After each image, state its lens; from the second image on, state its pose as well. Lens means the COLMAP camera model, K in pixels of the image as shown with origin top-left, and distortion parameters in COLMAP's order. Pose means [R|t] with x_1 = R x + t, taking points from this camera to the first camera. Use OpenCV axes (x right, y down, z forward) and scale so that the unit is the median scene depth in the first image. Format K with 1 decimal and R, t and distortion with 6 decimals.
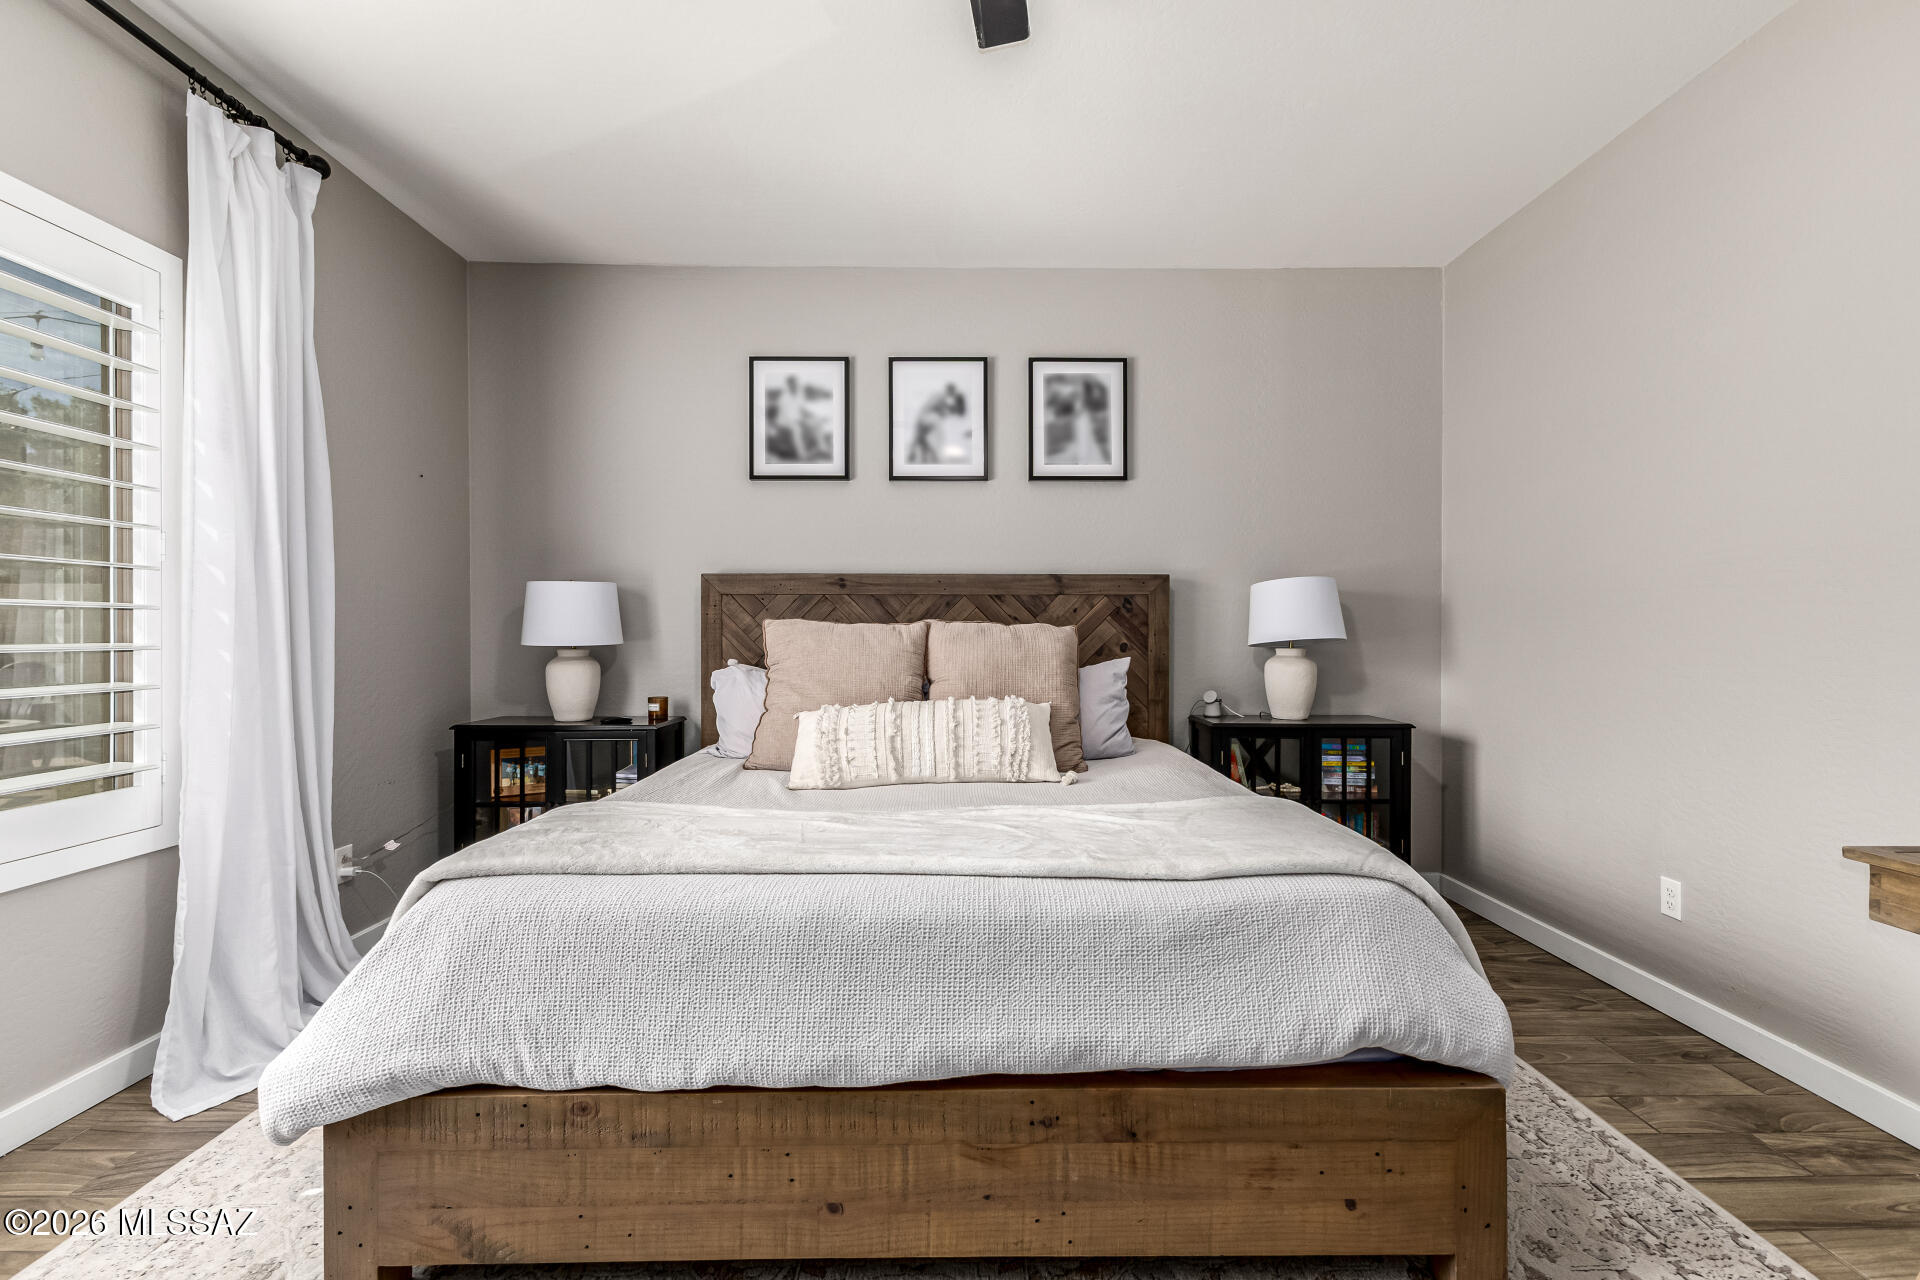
lens RADIAL K [[833.3, 0, 968.4], [0, 833.3, 640.2], [0, 0, 1]] dist [0.012258, 0.000160]
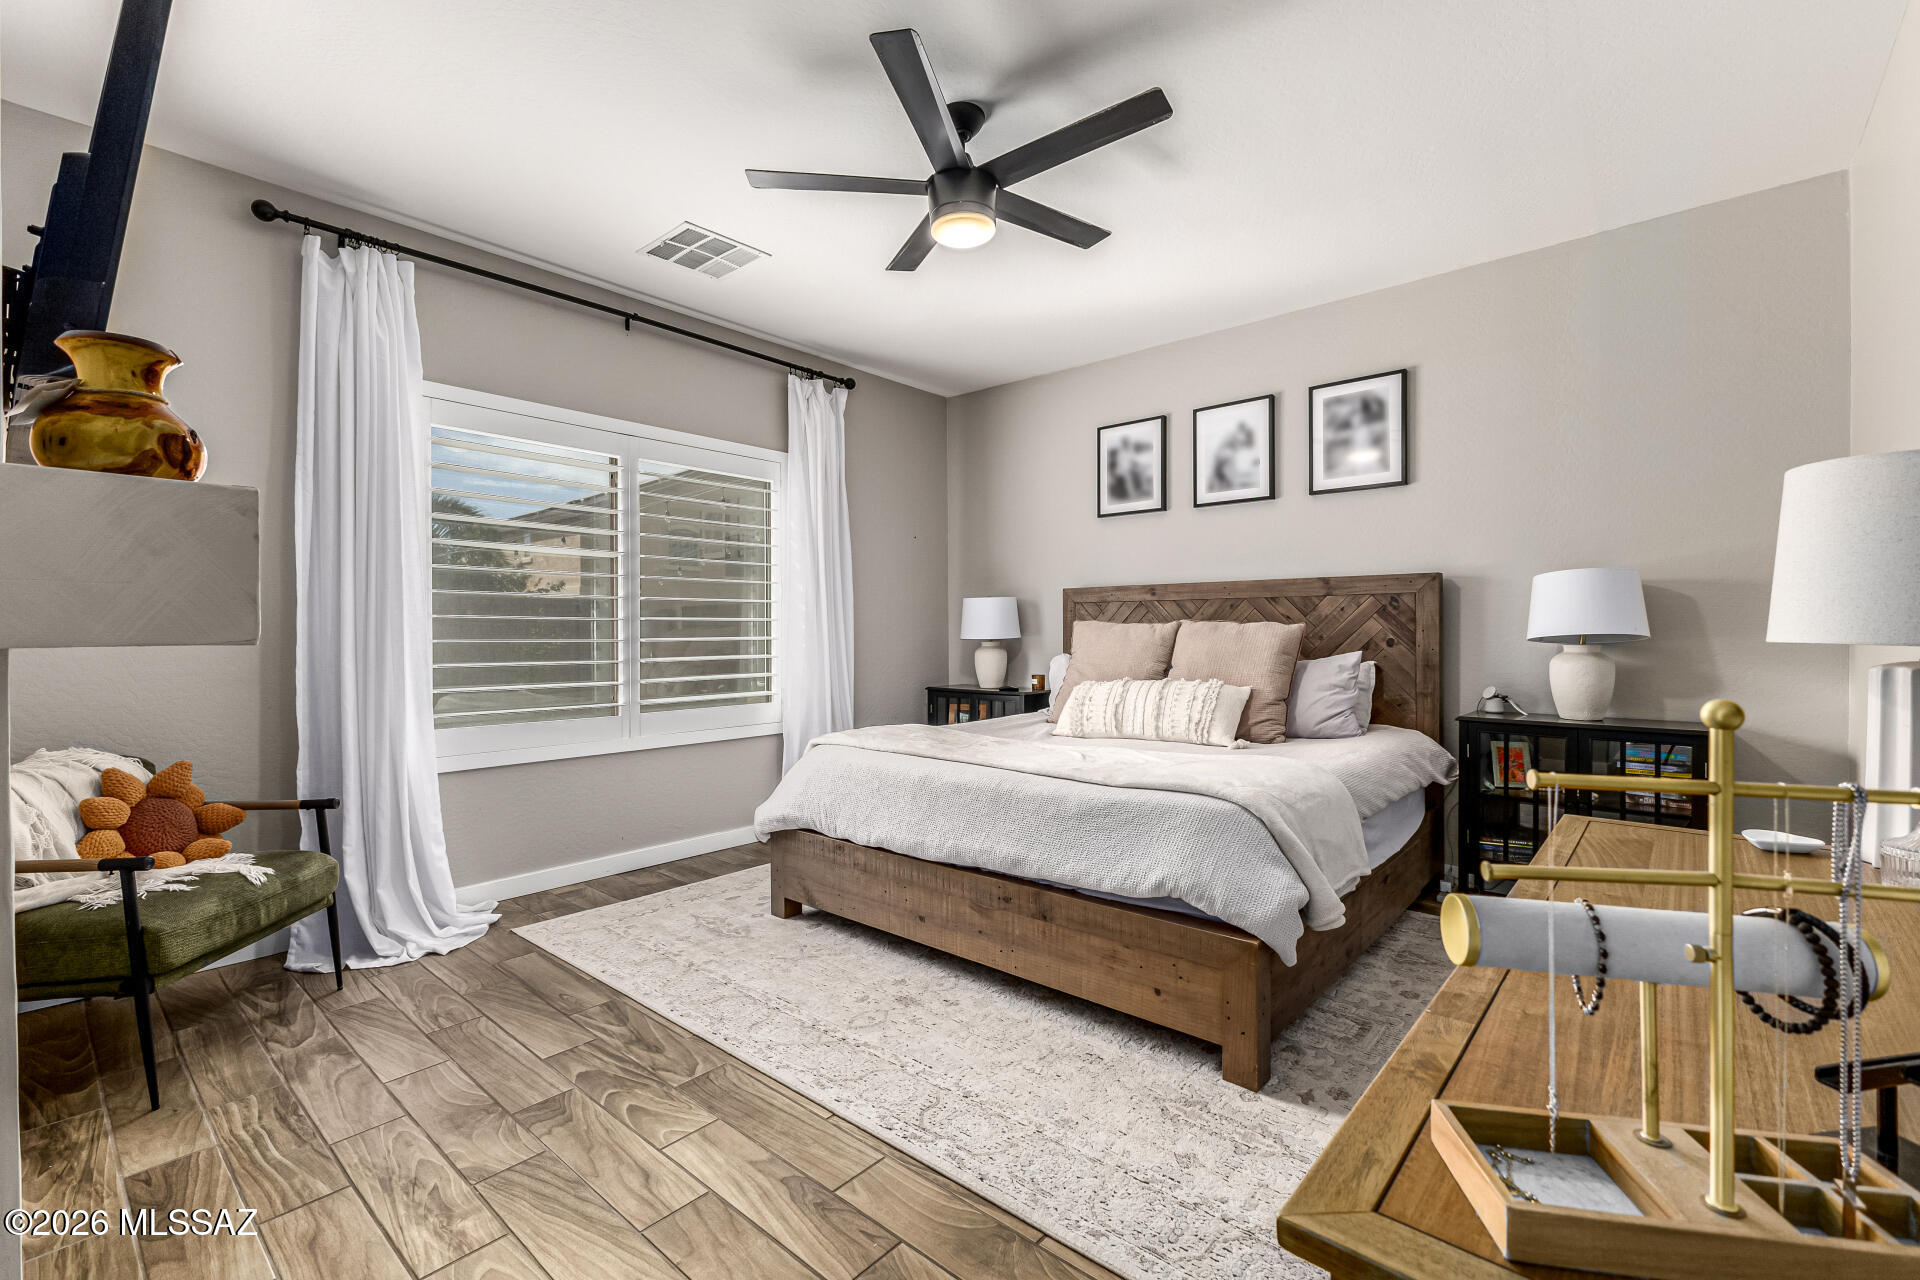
lens RADIAL K [[833.3, 0, 968.4], [0, 833.3, 640.2], [0, 0, 1]] dist [0.012258, 0.000160]
pose [[0.749616, 0.004136, -0.661860, 0.517374], [-0.000303, 0.999983, 0.005906, -0.000572], [0.661873, -0.004227, 0.749604, -0.175036]]
